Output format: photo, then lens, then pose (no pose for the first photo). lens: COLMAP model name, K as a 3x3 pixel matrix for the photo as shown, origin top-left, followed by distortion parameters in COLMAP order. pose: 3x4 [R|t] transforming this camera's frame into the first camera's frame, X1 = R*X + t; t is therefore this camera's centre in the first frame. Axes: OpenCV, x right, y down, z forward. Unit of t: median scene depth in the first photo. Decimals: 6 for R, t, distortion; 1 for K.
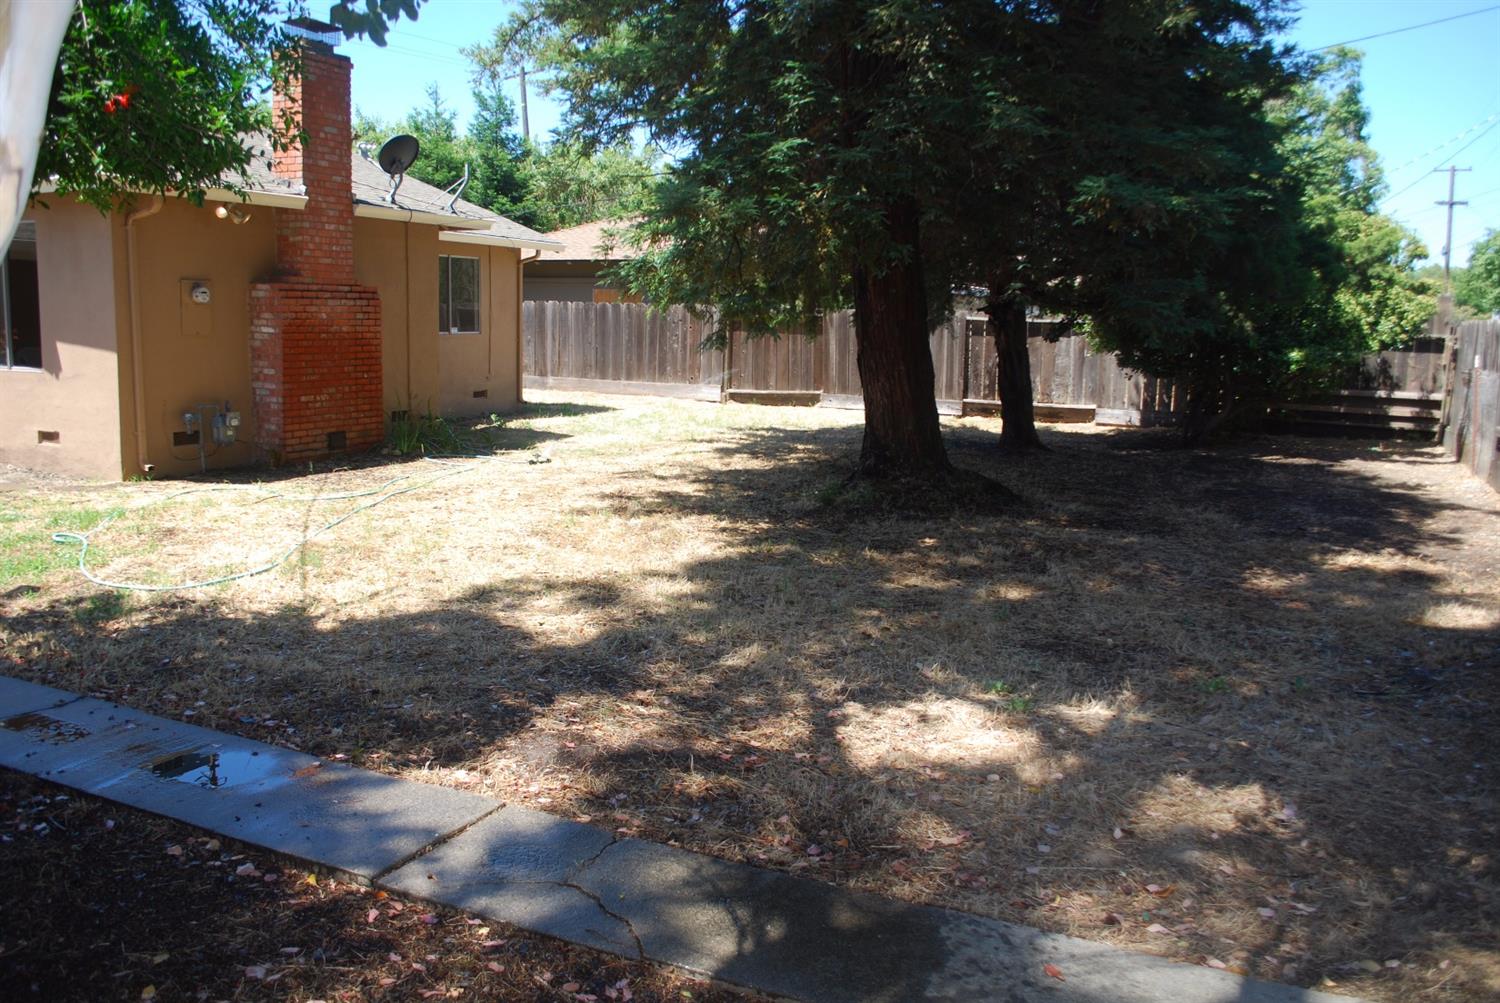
lens RADIAL K [[1193.6, 0, 753.4], [0, 1193.6, 500.9], [0, 0, 1]] dist [-0.066639, -0.007567]
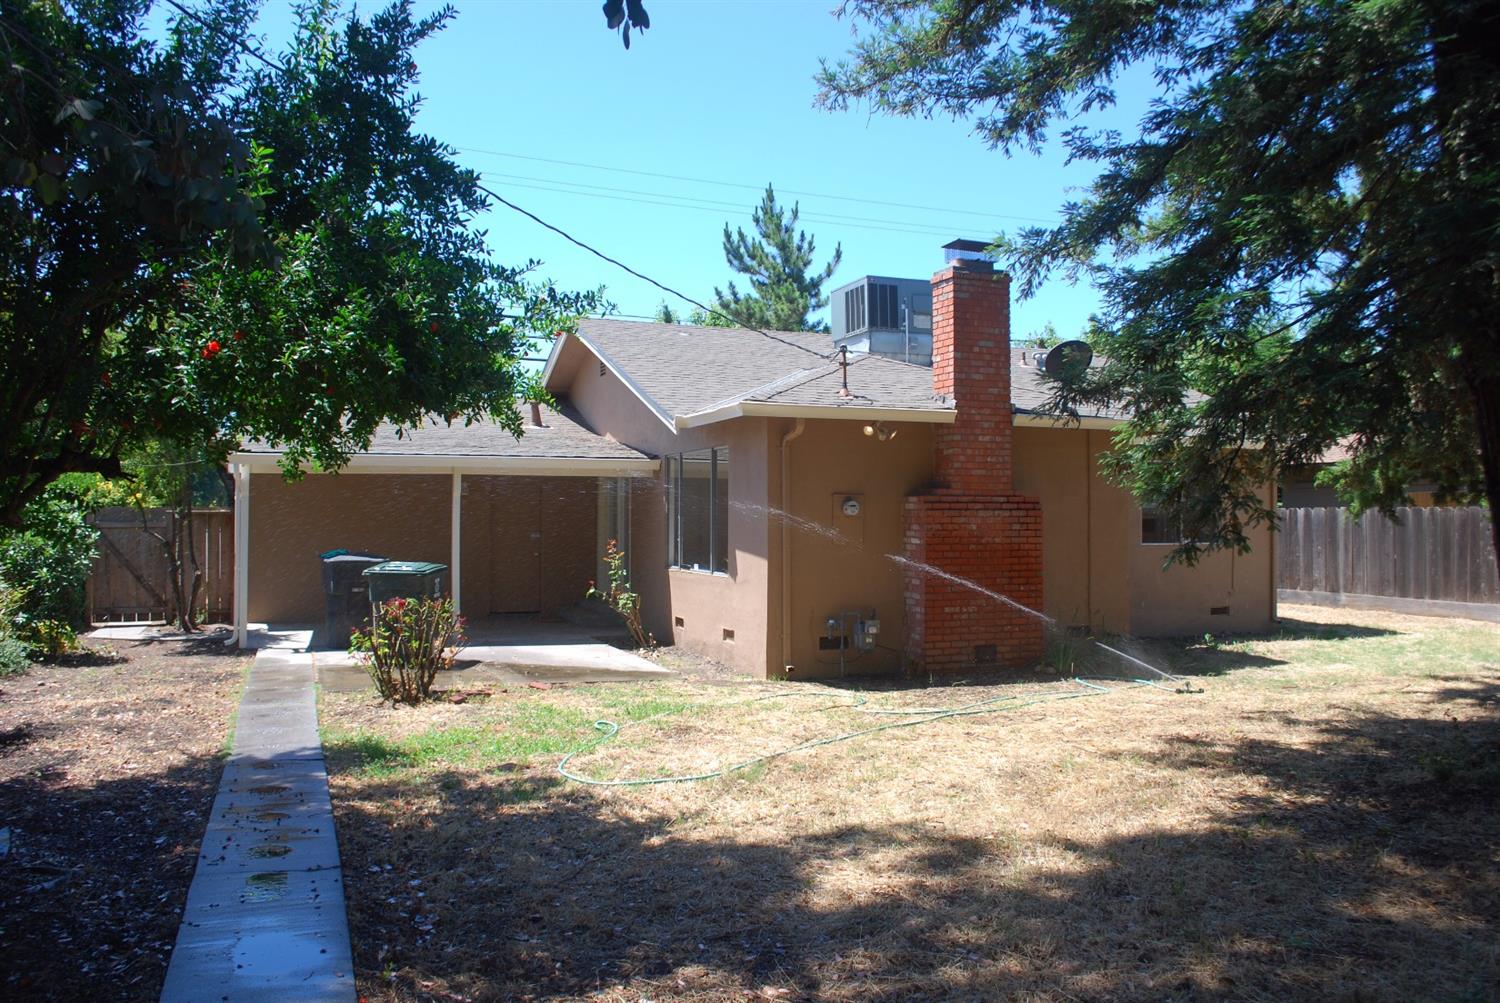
lens RADIAL K [[1193.6, 0, 750.2], [0, 1193.6, 503.7], [0, 0, 1]] dist [-0.066639, -0.007567]
pose [[0.728623, -0.028807, -0.684309, 0.185723], [-0.090619, 0.986277, -0.138006, -0.020880], [0.678894, 0.162566, 0.716014, 0.152990]]
